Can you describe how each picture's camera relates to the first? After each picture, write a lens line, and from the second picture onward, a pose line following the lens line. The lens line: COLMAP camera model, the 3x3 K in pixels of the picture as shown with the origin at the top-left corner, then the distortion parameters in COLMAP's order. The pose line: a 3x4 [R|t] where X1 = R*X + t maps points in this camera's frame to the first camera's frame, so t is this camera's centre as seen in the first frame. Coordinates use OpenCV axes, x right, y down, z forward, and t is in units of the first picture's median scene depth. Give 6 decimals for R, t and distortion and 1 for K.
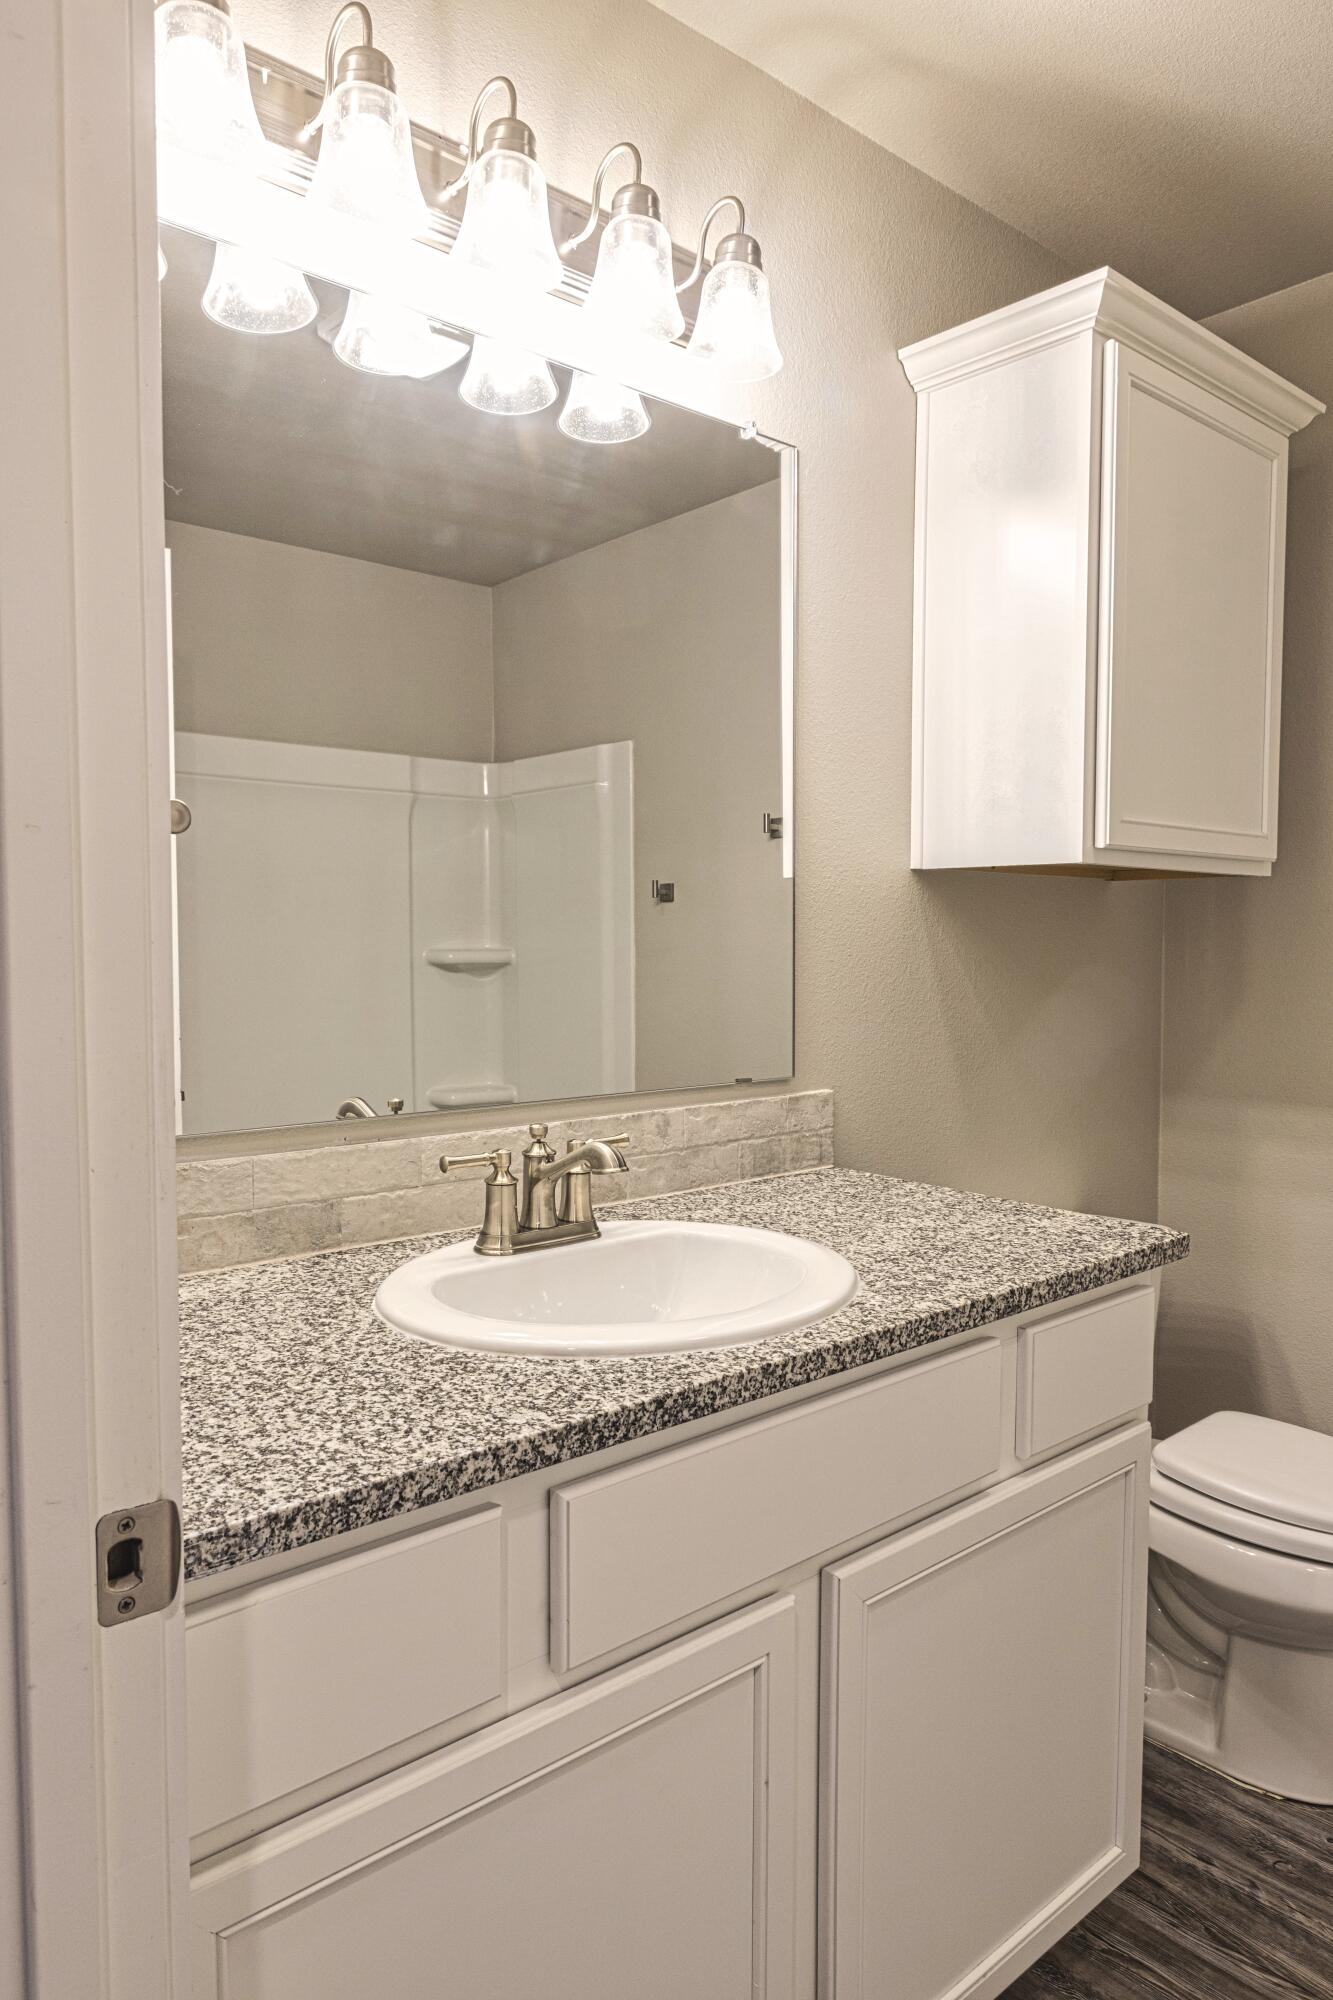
lens RADIAL K [[1321.3, 0, 655.2], [0, 1321.3, 994.5], [0, 0, 1]] dist [-0.001322, -0.001305]
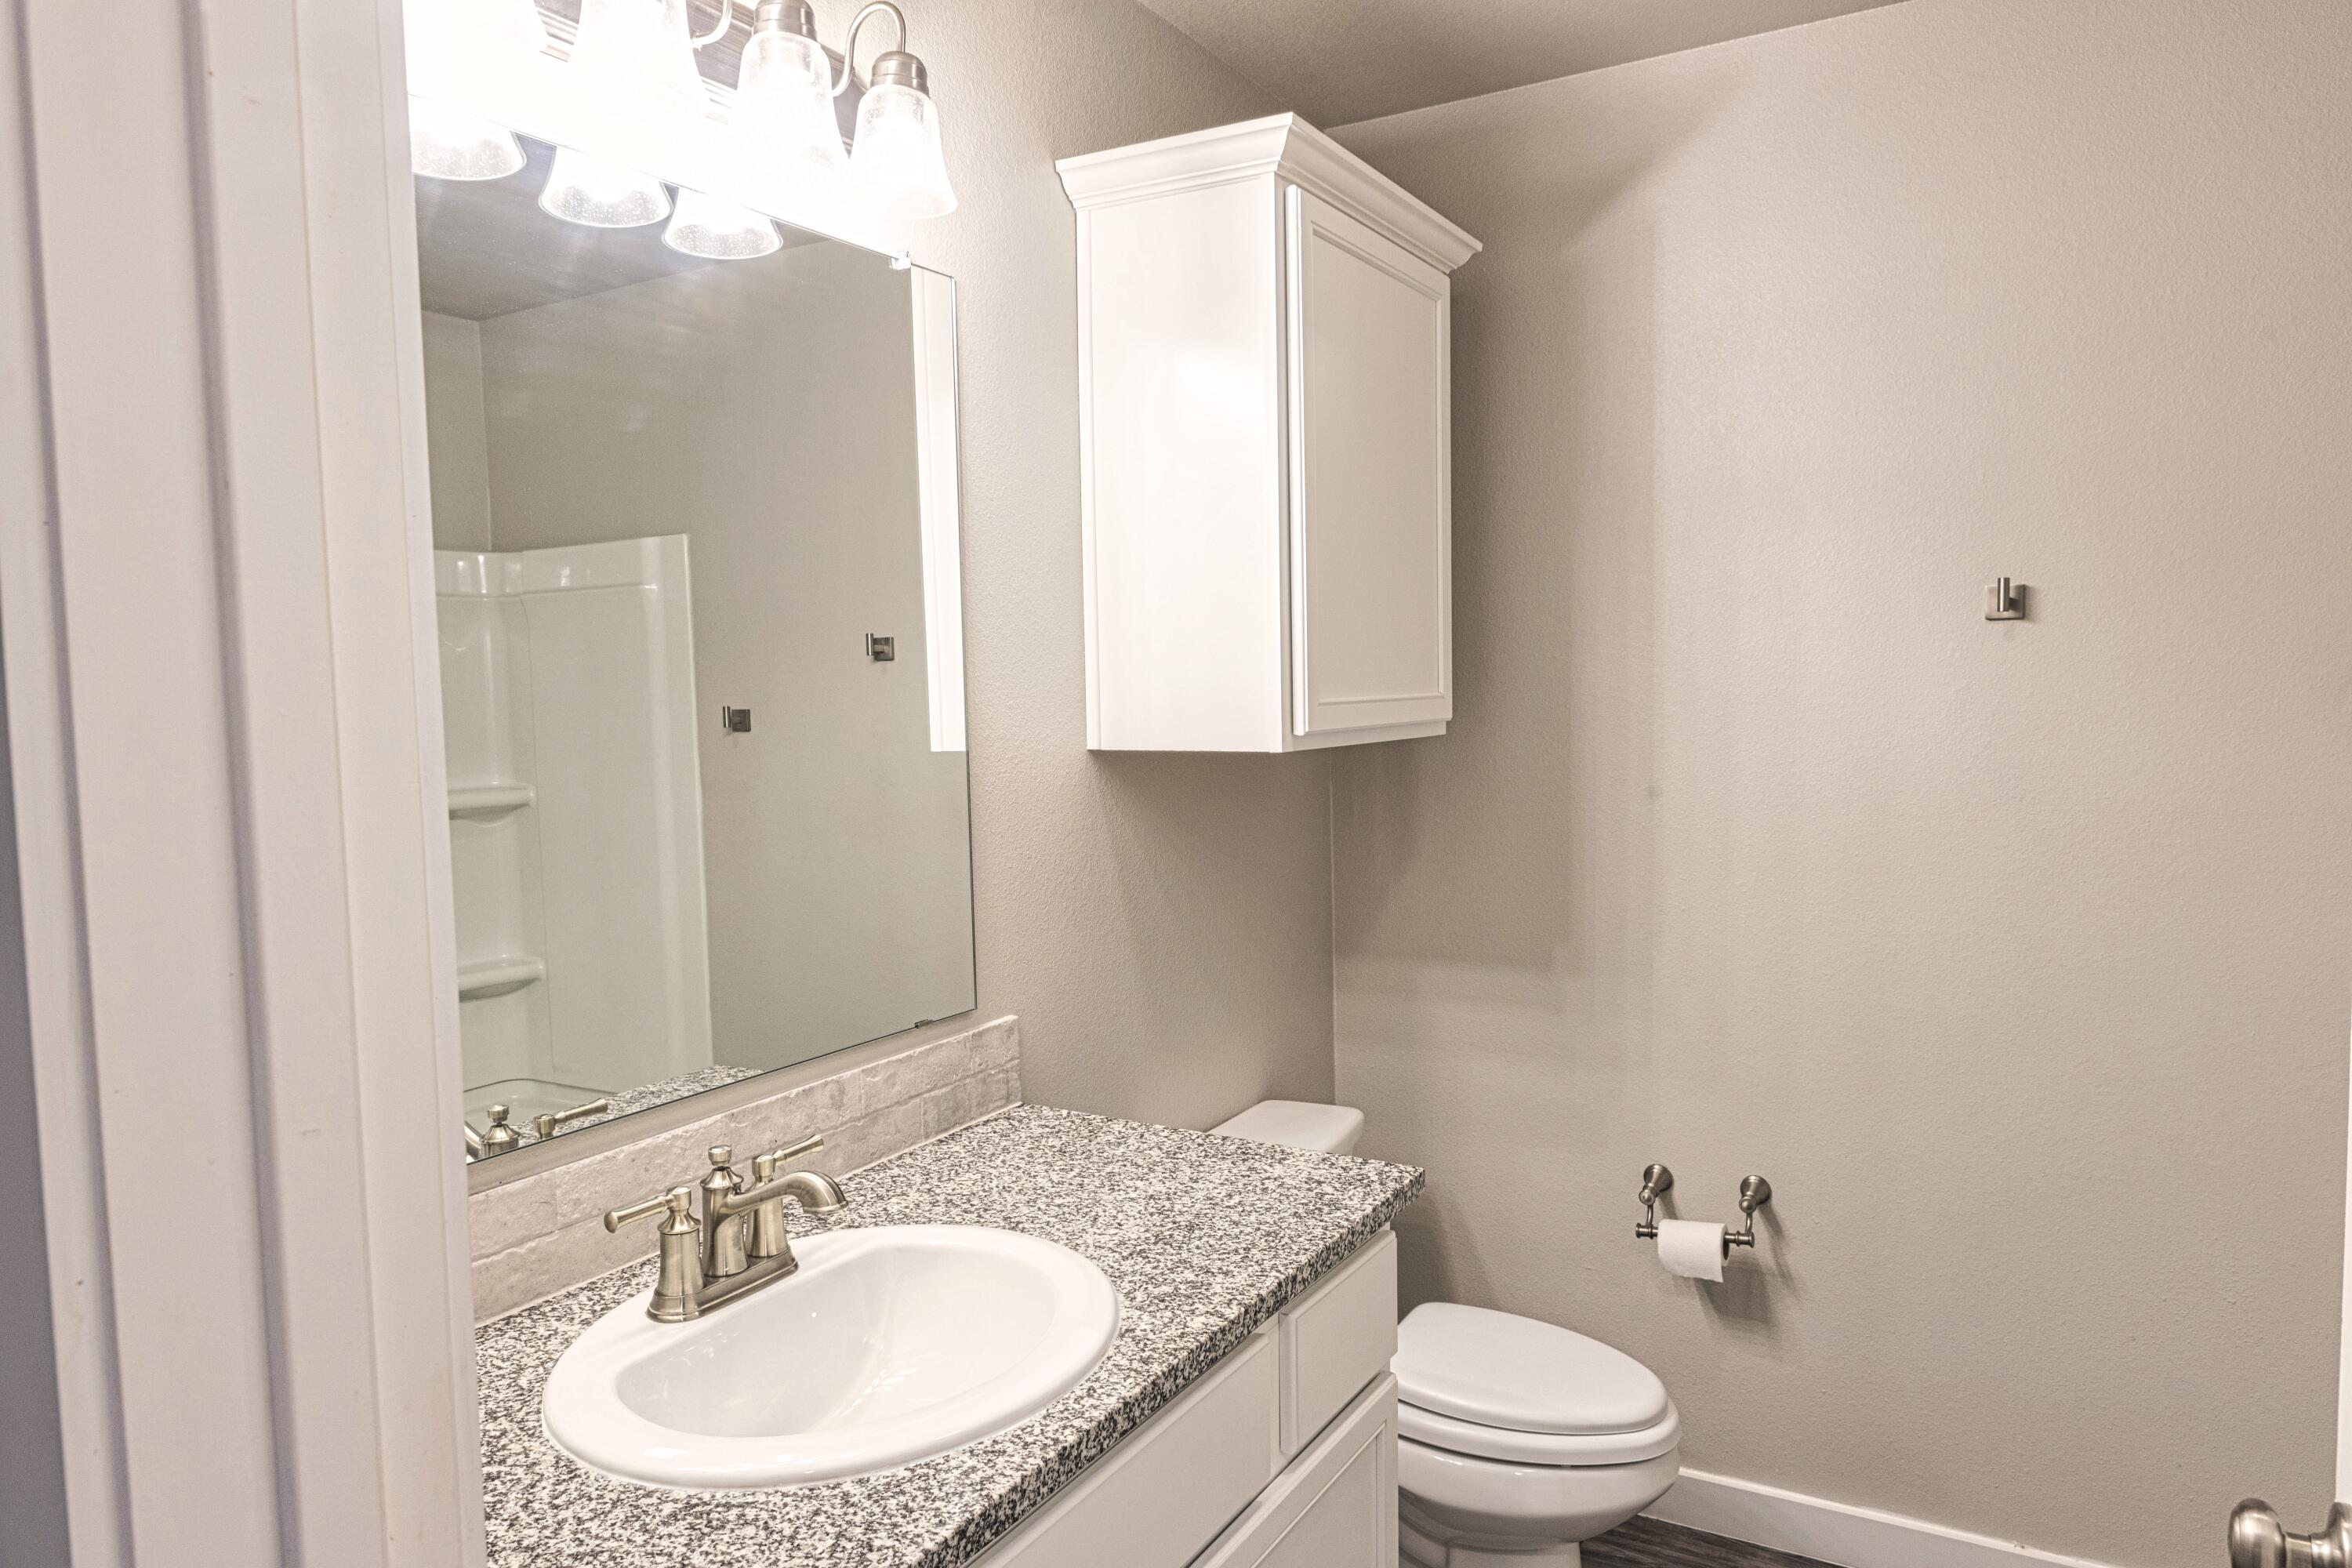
lens RADIAL K [[1553.8, 0, 1184.2], [0, 1553.8, 783.2], [0, 0, 1]] dist [-0.001322, -0.001305]
pose [[0.947572, -0.041586, 0.316825, -0.106607], [0.037658, 0.999119, 0.018513, -0.128706], [-0.317316, -0.005611, 0.948303, -0.002921]]
